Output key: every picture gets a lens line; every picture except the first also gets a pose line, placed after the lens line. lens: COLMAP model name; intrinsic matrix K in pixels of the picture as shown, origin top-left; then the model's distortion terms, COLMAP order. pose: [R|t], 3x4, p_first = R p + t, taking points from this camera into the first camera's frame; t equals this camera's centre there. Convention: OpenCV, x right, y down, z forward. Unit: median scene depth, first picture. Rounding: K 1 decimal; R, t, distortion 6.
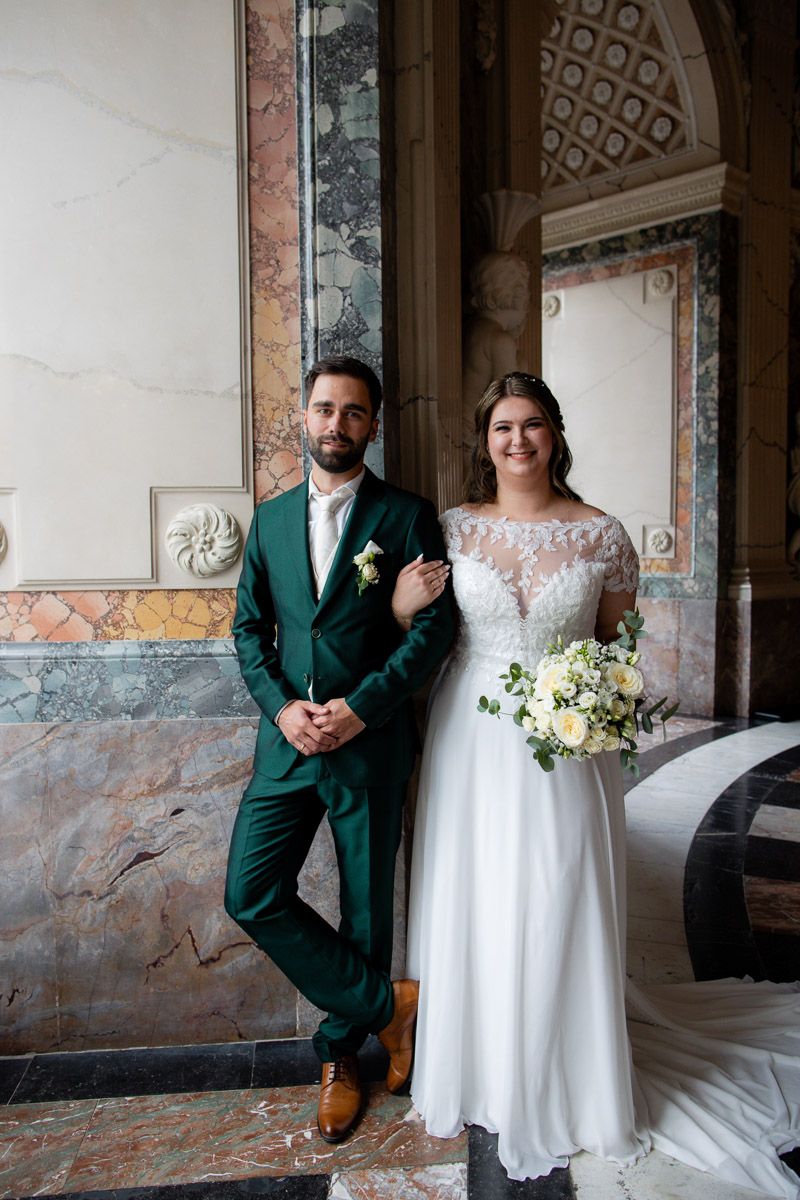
lens RADIAL K [[819.6, 0, 396.6], [0, 819.6, 601.4], [0, 0, 1]] dist [-0.057423, 0.053499]
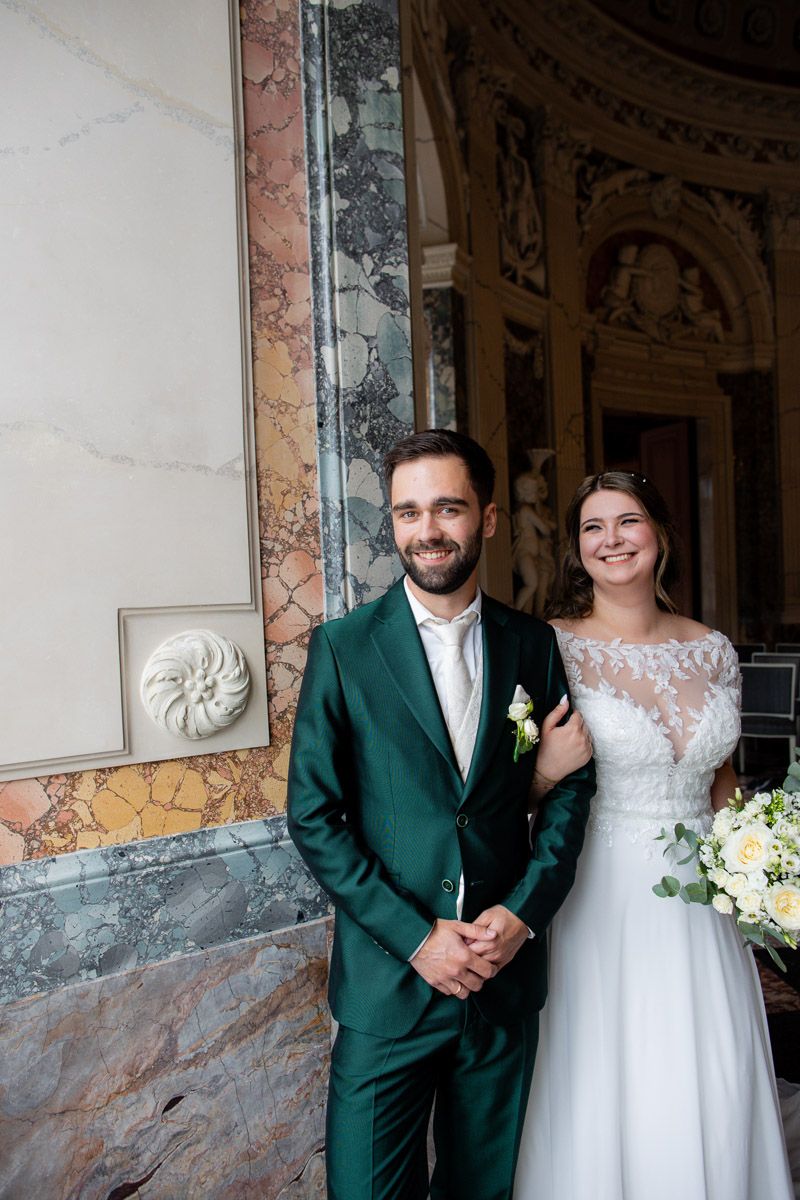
lens RADIAL K [[819.6, 0, 396.6], [0, 819.6, 601.4], [0, 0, 1]] dist [-0.057423, 0.053499]
pose [[0.901755, -0.032294, 0.431040, -0.377043], [0.057225, 0.997347, -0.044994, -0.103320], [-0.428443, 0.065240, 0.901210, 0.318250]]
